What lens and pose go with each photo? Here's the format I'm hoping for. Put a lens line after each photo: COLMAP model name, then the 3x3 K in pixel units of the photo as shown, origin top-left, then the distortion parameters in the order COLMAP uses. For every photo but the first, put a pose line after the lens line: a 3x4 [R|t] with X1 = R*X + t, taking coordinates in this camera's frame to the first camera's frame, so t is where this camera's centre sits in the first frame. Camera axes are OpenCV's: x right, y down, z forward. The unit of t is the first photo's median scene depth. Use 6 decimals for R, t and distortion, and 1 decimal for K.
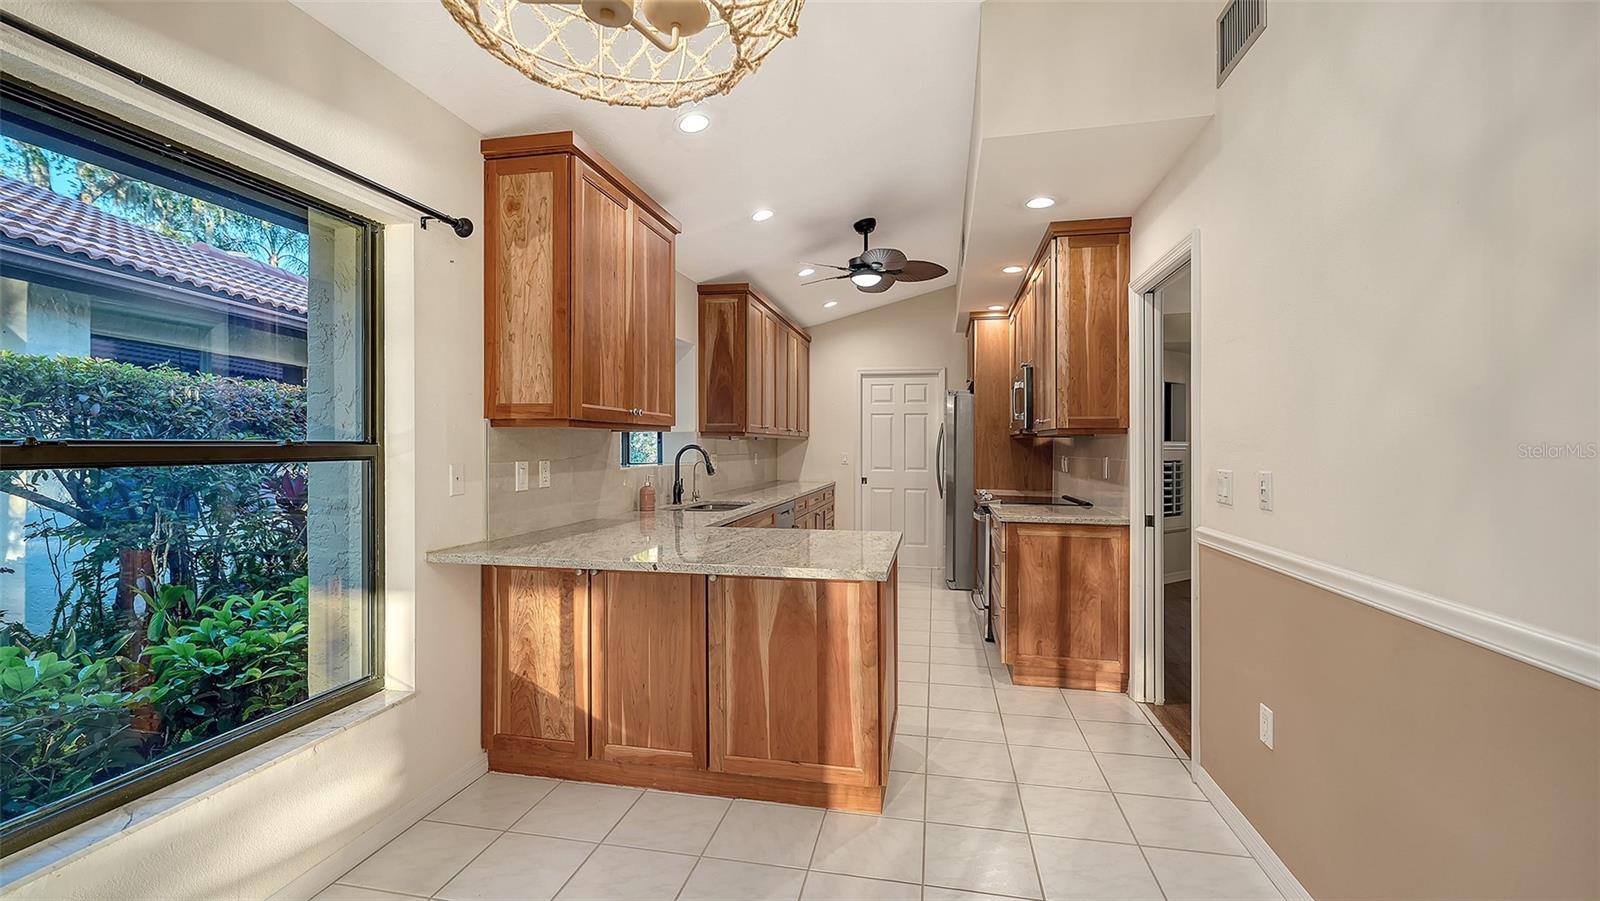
lens RADIAL K [[650.9, 0, 787.4], [0, 650.9, 448.3], [0, 0, 1]] dist [0.001225, 0.000030]
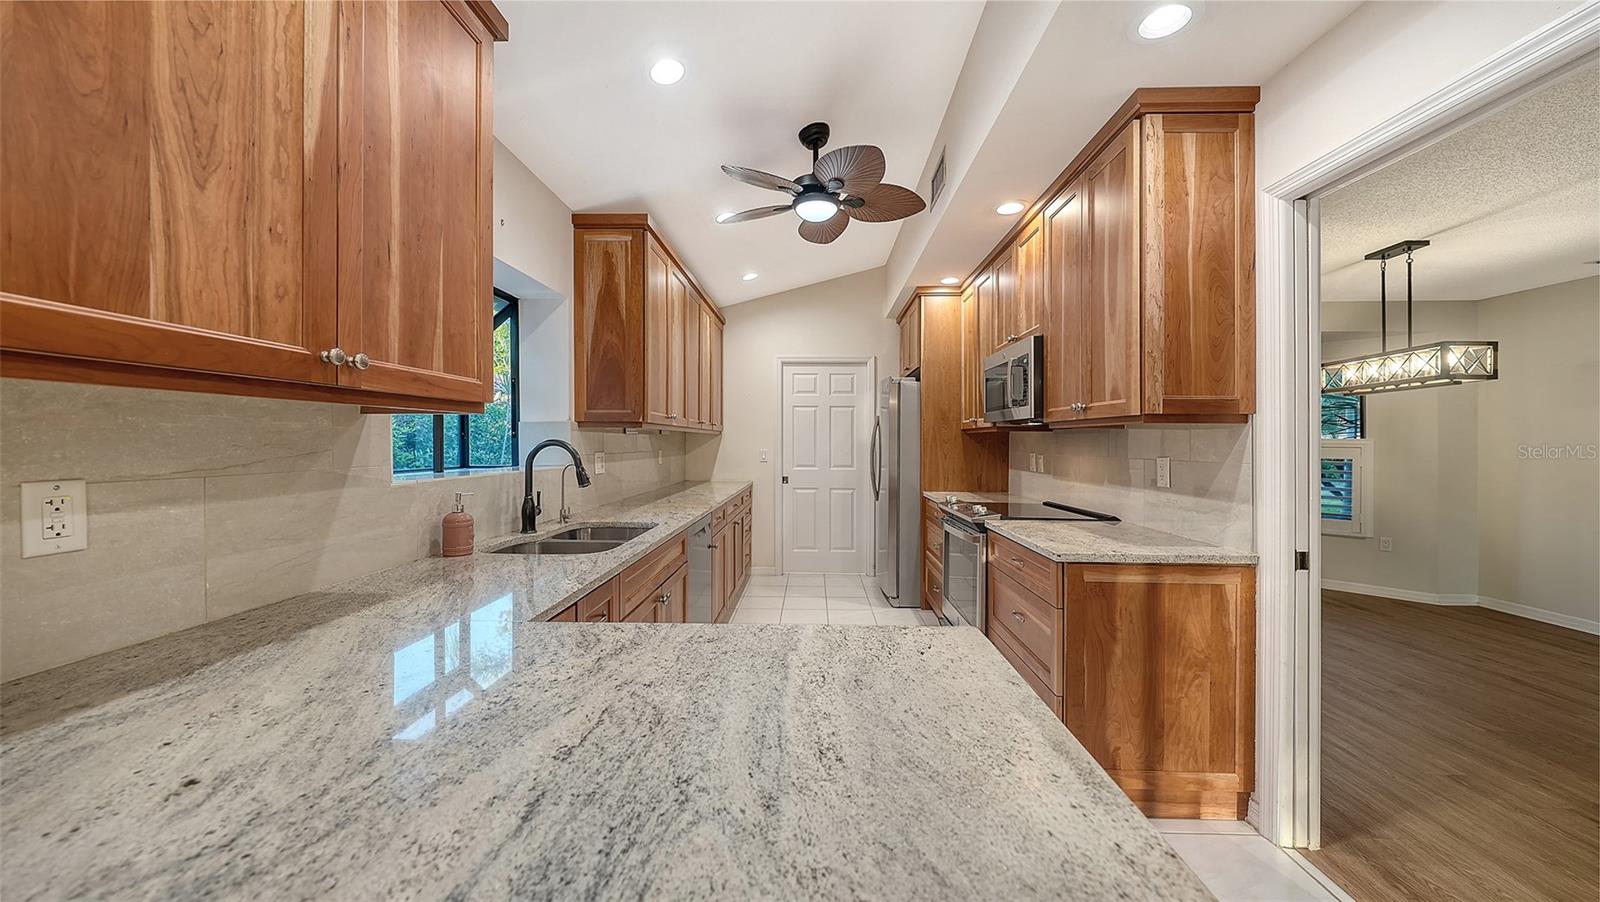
lens RADIAL K [[556.6, 0, 818.0], [0, 556.6, 445.0], [0, 0, 1]] dist [-0.001280, -0.000157]
pose [[0.975109, -0.001281, 0.221722, -0.014221], [0.000760, 0.999997, 0.002436, -0.001467], [-0.221724, -0.002206, 0.975107, 0.402550]]
